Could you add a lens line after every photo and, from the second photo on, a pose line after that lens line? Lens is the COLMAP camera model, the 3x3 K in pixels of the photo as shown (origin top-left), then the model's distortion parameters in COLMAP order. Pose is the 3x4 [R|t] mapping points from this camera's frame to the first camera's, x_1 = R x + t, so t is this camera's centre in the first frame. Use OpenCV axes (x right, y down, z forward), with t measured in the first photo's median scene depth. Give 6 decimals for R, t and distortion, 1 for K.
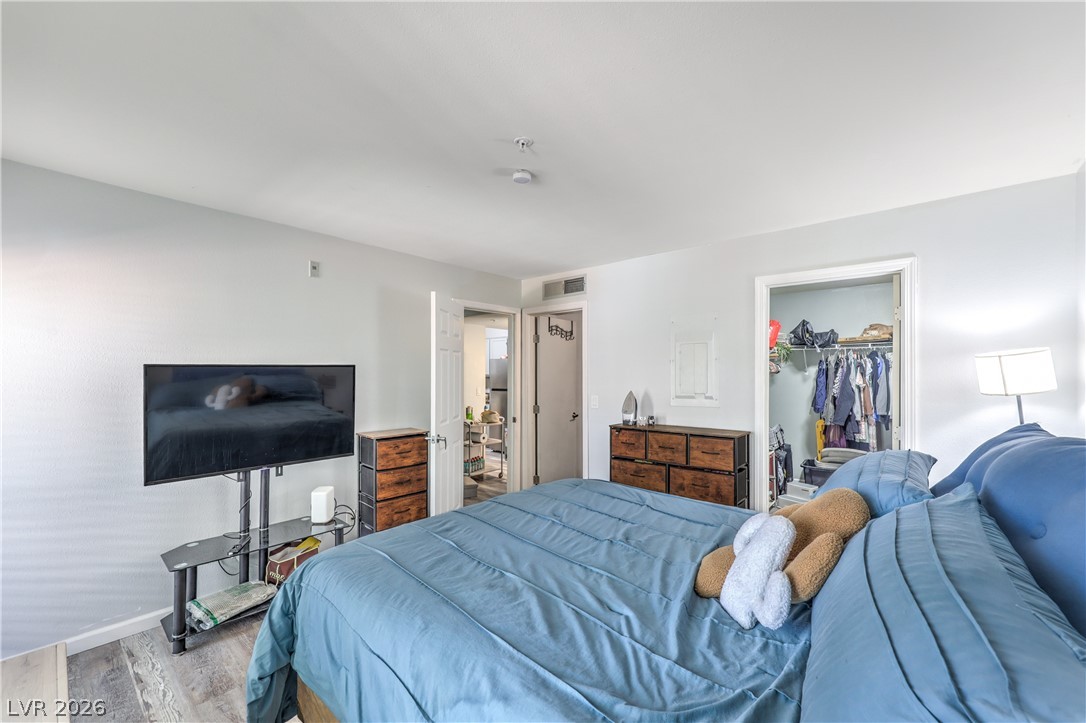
lens RADIAL K [[442.9, 0, 534.9], [0, 442.9, 366.0], [0, 0, 1]] dist [-0.000814, 0.000539]
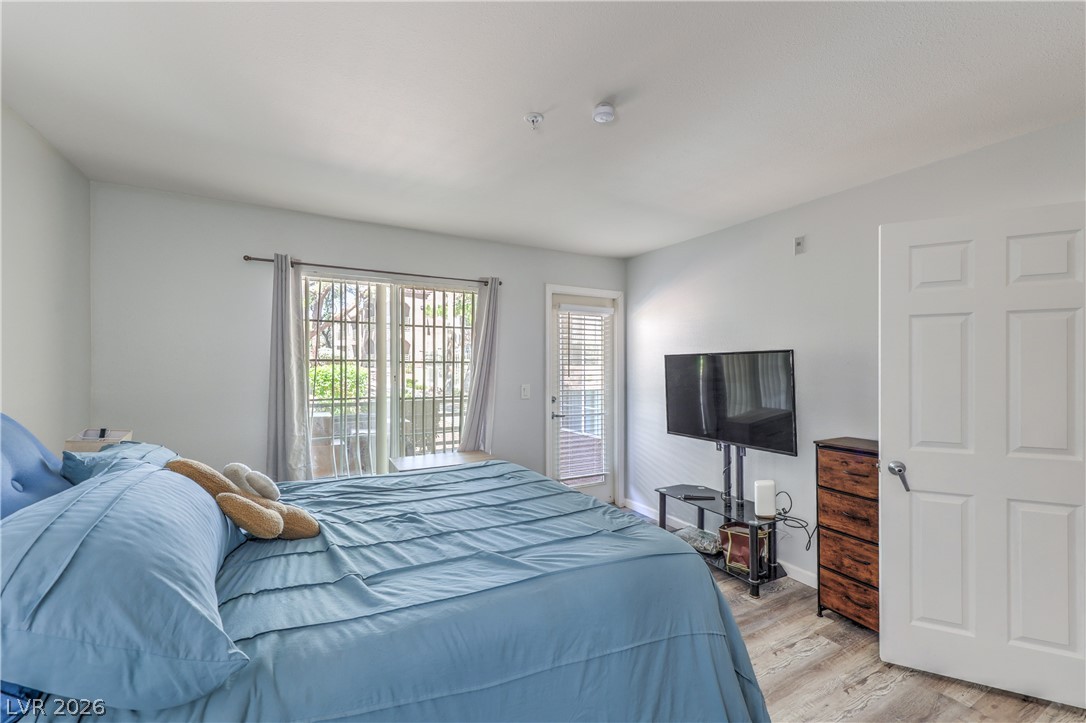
lens RADIAL K [[442.9, 0, 545.4], [0, 442.9, 367.9], [0, 0, 1]] dist [-0.000814, 0.000539]
pose [[-0.331784, -0.004234, -0.943346, 0.335128], [0.002603, 0.999982, -0.005403, 0.022577], [0.943352, -0.004248, -0.331767, 0.512749]]
